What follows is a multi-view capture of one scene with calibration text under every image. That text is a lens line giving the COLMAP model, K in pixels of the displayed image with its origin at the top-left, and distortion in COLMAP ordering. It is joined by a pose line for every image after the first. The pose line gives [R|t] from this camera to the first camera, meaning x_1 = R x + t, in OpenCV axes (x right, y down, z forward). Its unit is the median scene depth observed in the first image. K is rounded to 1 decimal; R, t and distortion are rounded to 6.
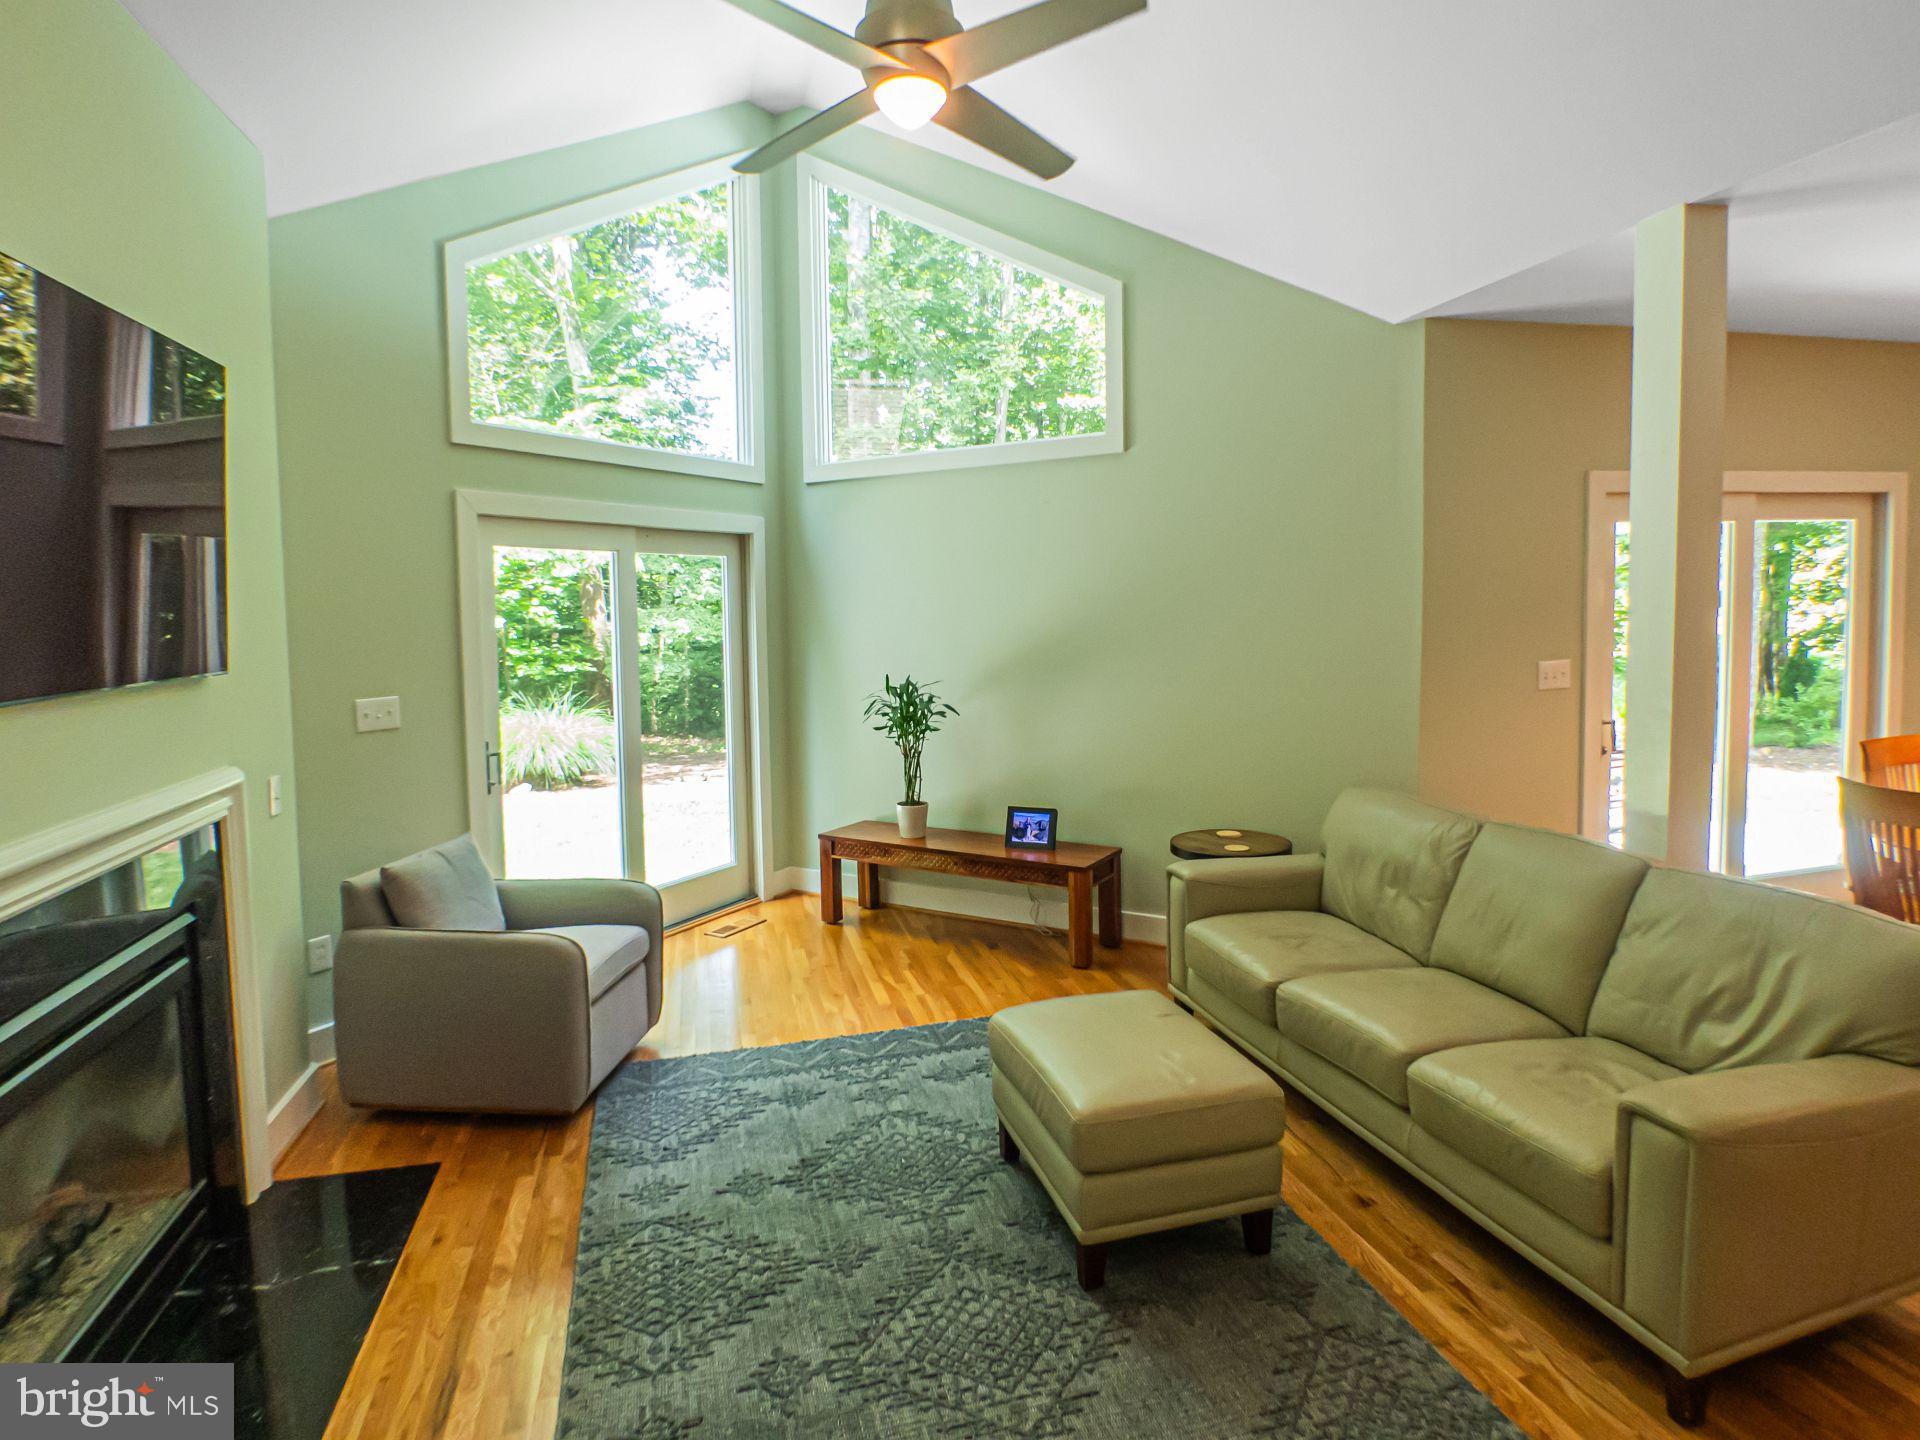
lens RADIAL K [[1093.3, 0, 979.1], [0, 1093.3, 692.0], [0, 0, 1]] dist [-0.010136, -0.014135]
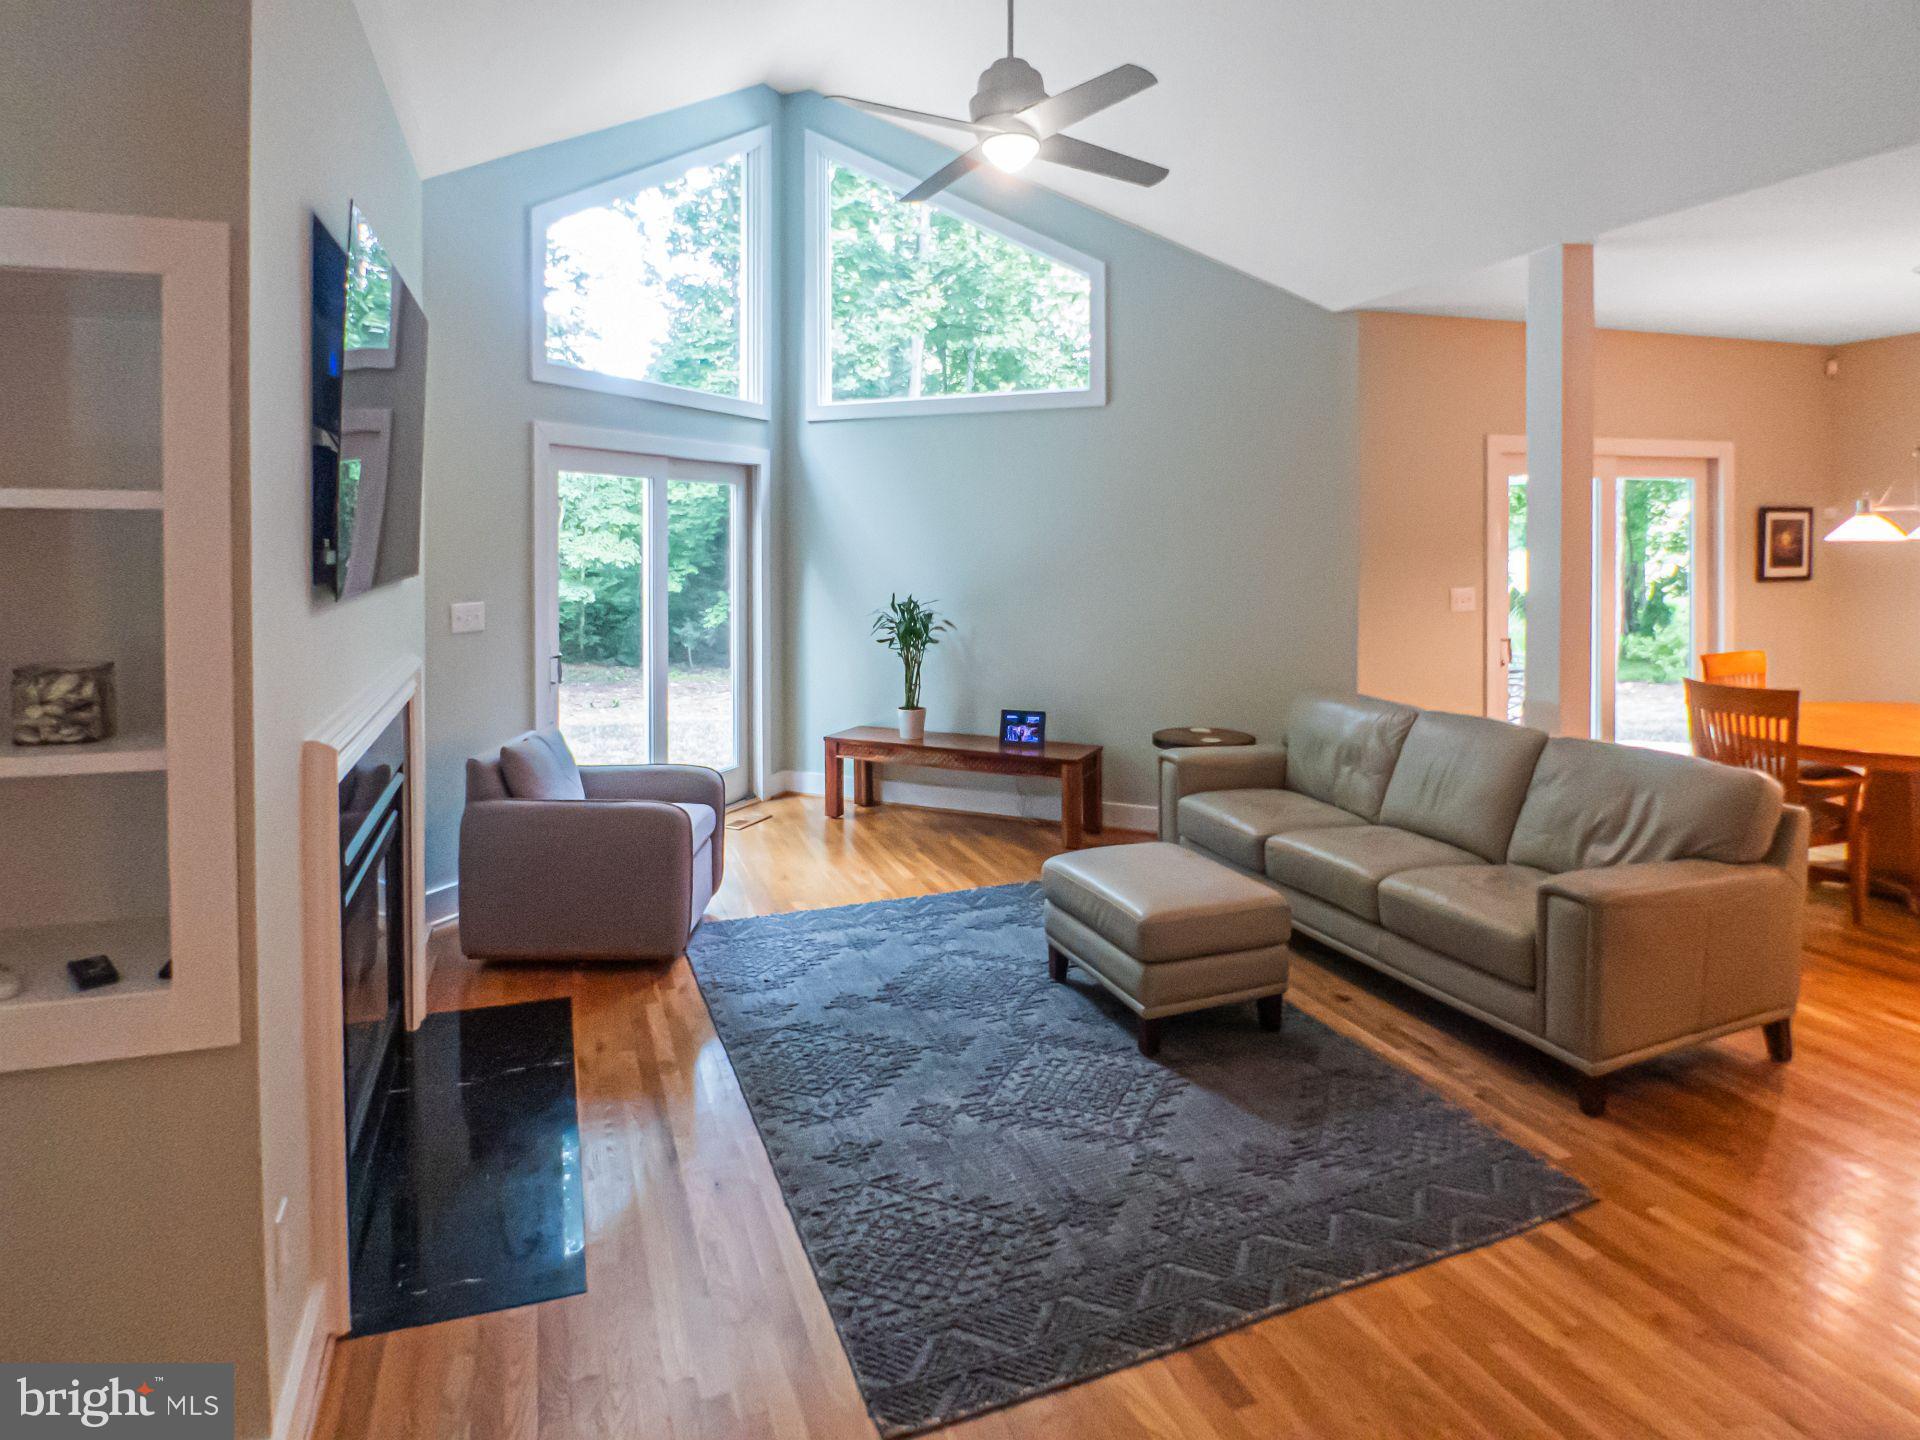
lens RADIAL K [[1093.3, 0, 991.0], [0, 1093.3, 552.4], [0, 0, 1]] dist [-0.010136, -0.014135]
pose [[0.994908, 0.020464, 0.098689, -0.155941], [-0.013784, 0.997597, -0.067894, 0.028614], [-0.099841, 0.066188, 0.992800, -0.212201]]
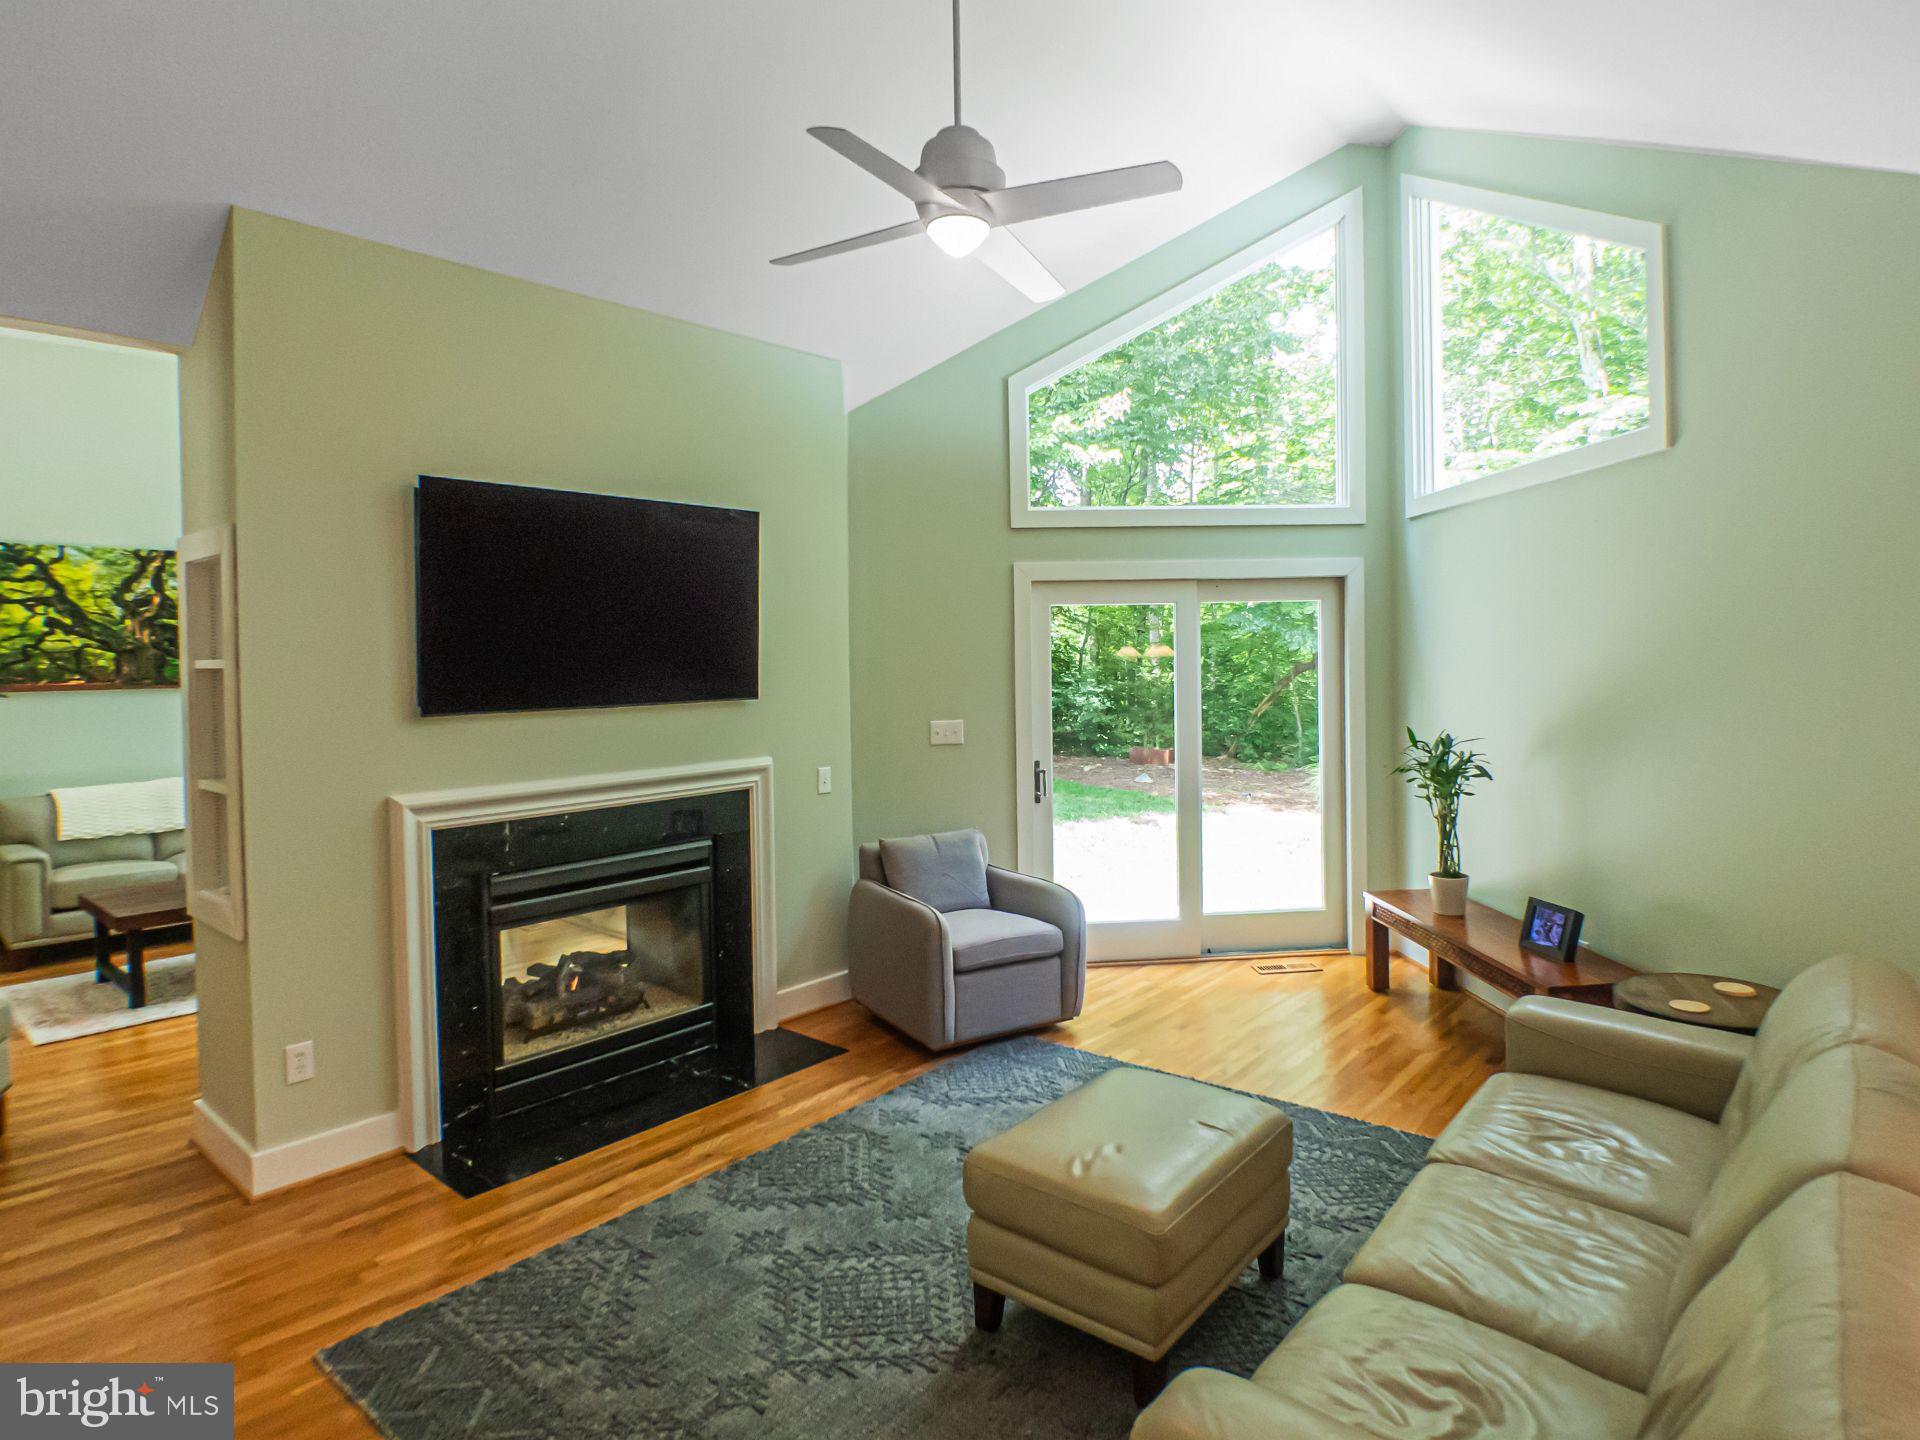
lens RADIAL K [[1093.3, 0, 961.6], [0, 1093.3, 677.9], [0, 0, 1]] dist [-0.010136, -0.014135]
pose [[0.551790, 0.023710, -0.833646, 0.646927], [-0.055795, 0.998406, -0.008535, -0.039329], [0.832114, 0.051223, 0.552233, 0.265505]]
